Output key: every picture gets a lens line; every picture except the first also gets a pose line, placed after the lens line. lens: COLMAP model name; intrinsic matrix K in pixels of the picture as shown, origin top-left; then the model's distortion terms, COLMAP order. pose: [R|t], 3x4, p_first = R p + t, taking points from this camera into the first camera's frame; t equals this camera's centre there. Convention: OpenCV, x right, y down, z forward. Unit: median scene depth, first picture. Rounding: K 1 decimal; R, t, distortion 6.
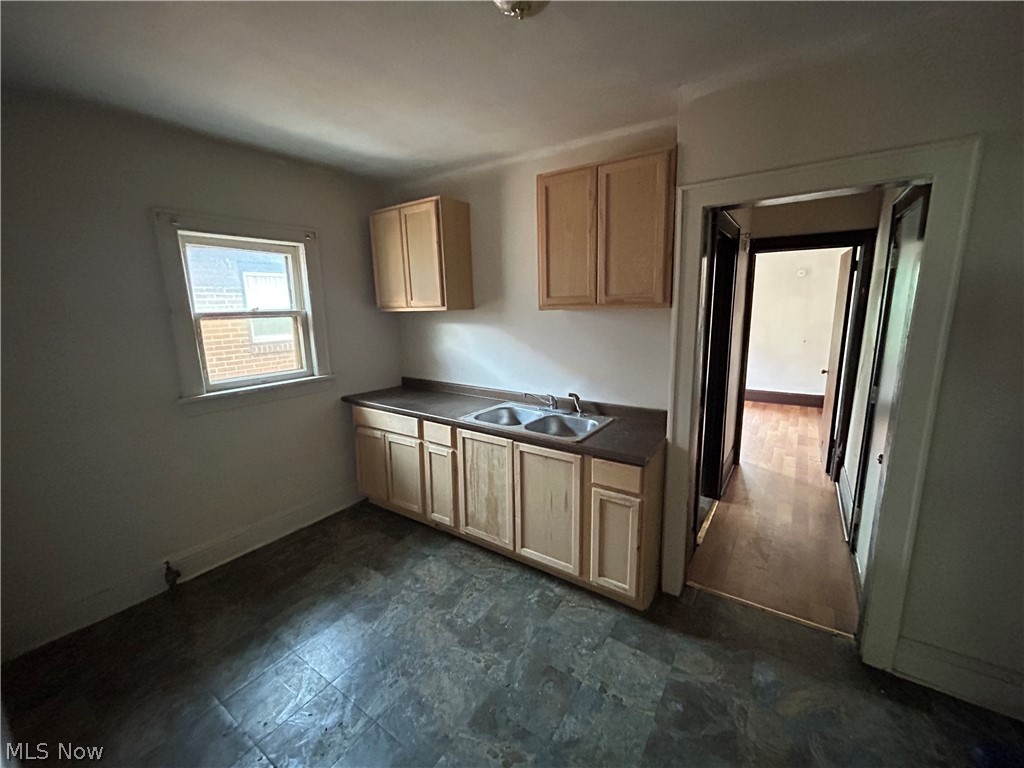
lens RADIAL K [[412.7, 0, 512.0], [0, 412.7, 384.0], [0, 0, 1]] dist [-0.000371, 0.000081]
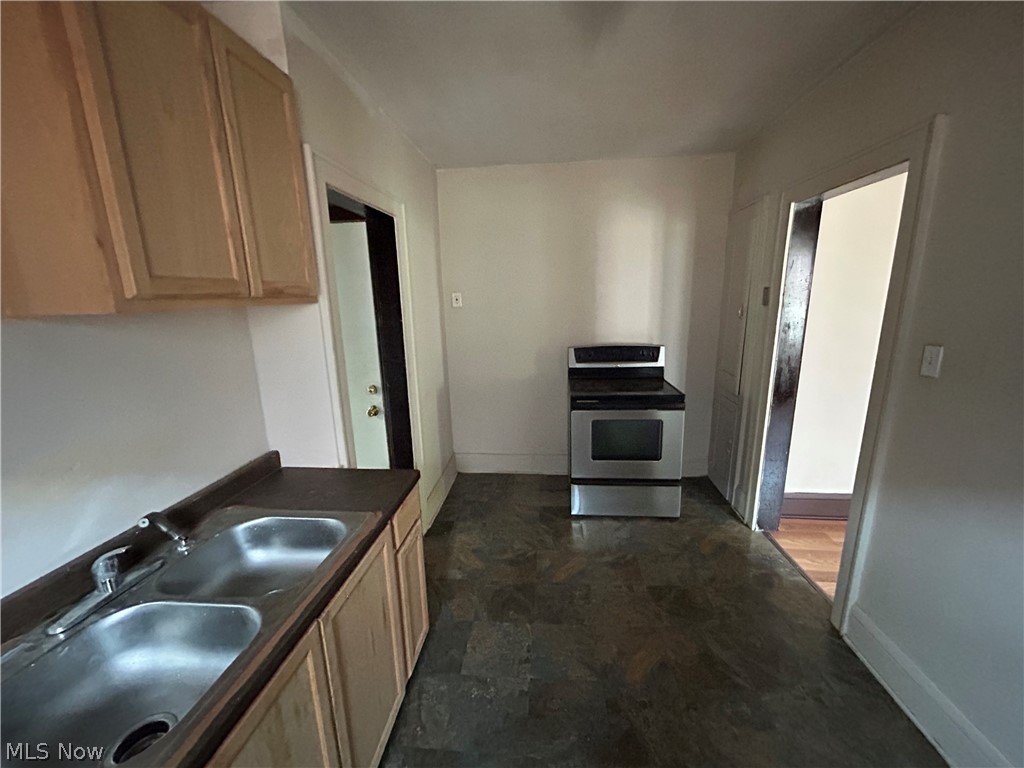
lens RADIAL K [[412.7, 0, 512.0], [0, 412.7, 384.0], [0, 0, 1]] dist [-0.000371, 0.000081]
pose [[-0.476147, -0.155535, 0.865502, -0.534794], [0.202266, 0.938473, 0.279923, -0.210369], [-0.855788, 0.308346, -0.415391, 1.198833]]
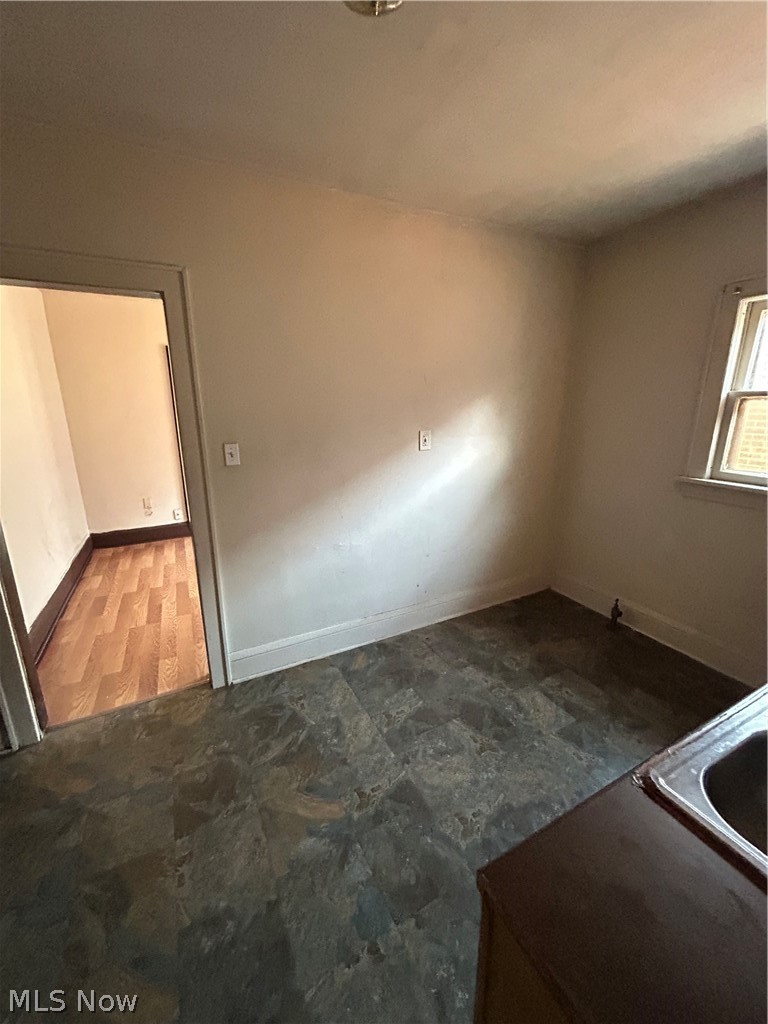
lens RADIAL K [[412.7, 0, 384.0], [0, 412.7, 512.0], [0, 0, 1]] dist [-0.000371, 0.000081]
pose [[-0.481090, 0.251255, -0.839895, 0.588074], [-0.145033, 0.922038, 0.358904, -0.189683], [0.864591, 0.294478, -0.407143, 1.036763]]
